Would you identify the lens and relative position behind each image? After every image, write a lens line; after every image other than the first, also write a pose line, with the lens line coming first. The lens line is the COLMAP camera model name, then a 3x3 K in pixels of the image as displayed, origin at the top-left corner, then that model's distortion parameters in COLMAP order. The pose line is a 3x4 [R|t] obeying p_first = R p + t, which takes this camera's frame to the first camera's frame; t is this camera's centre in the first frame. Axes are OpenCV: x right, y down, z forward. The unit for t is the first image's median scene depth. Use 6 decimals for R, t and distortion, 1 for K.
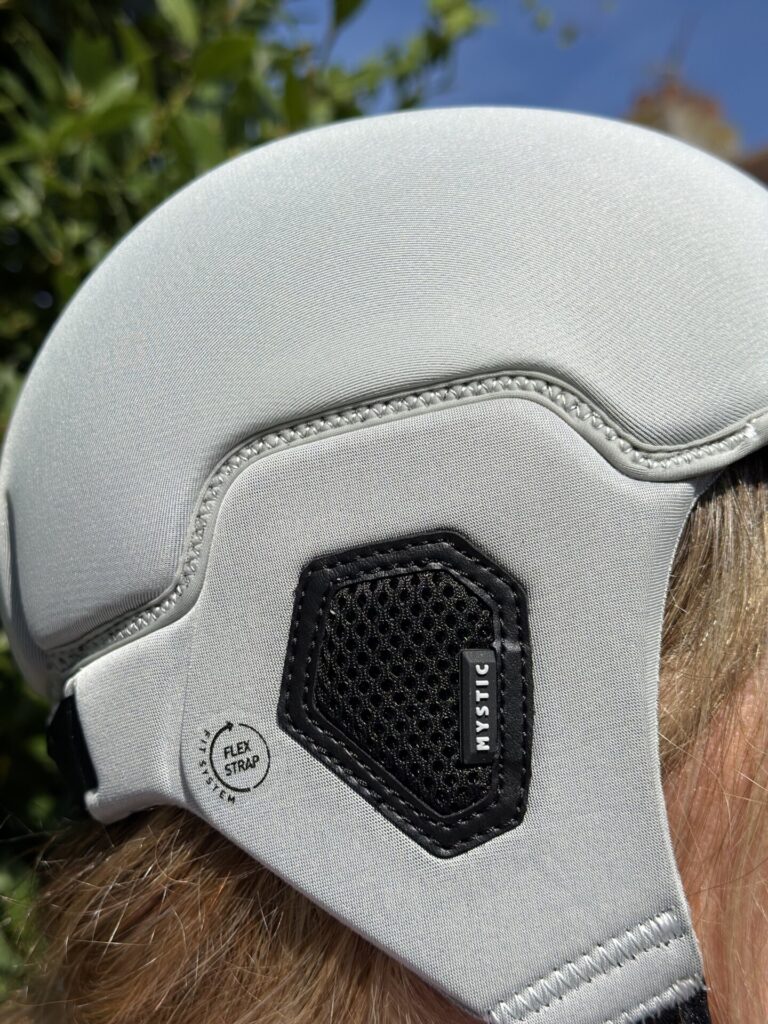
lens RADIAL K [[1455.4, 0, 386.8], [0, 1455.4, 516.9], [0, 0, 1]] dist [0.109032, 0.000000]
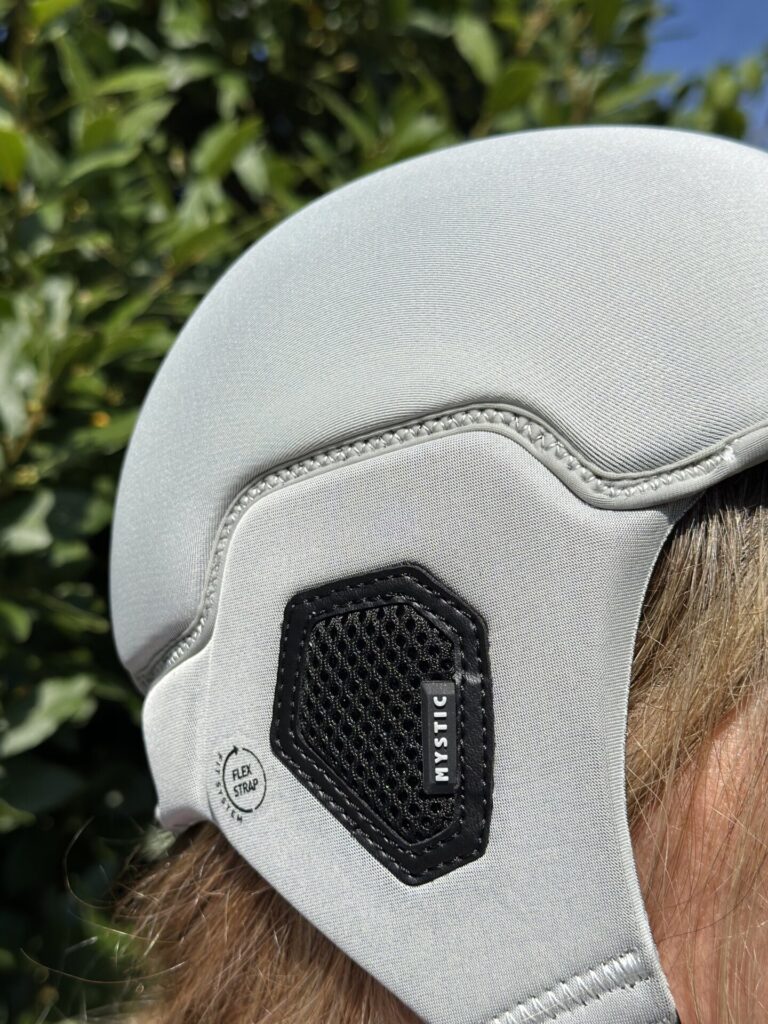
lens RADIAL K [[1455.4, 0, 384.6], [0, 1455.4, 511.4], [0, 0, 1]] dist [0.109032, 0.000000]
pose [[0.945167, -0.029841, -0.325222, 0.350151], [0.029558, 0.999546, -0.005814, -0.022119], [0.325248, -0.004117, 0.945620, 0.025347]]
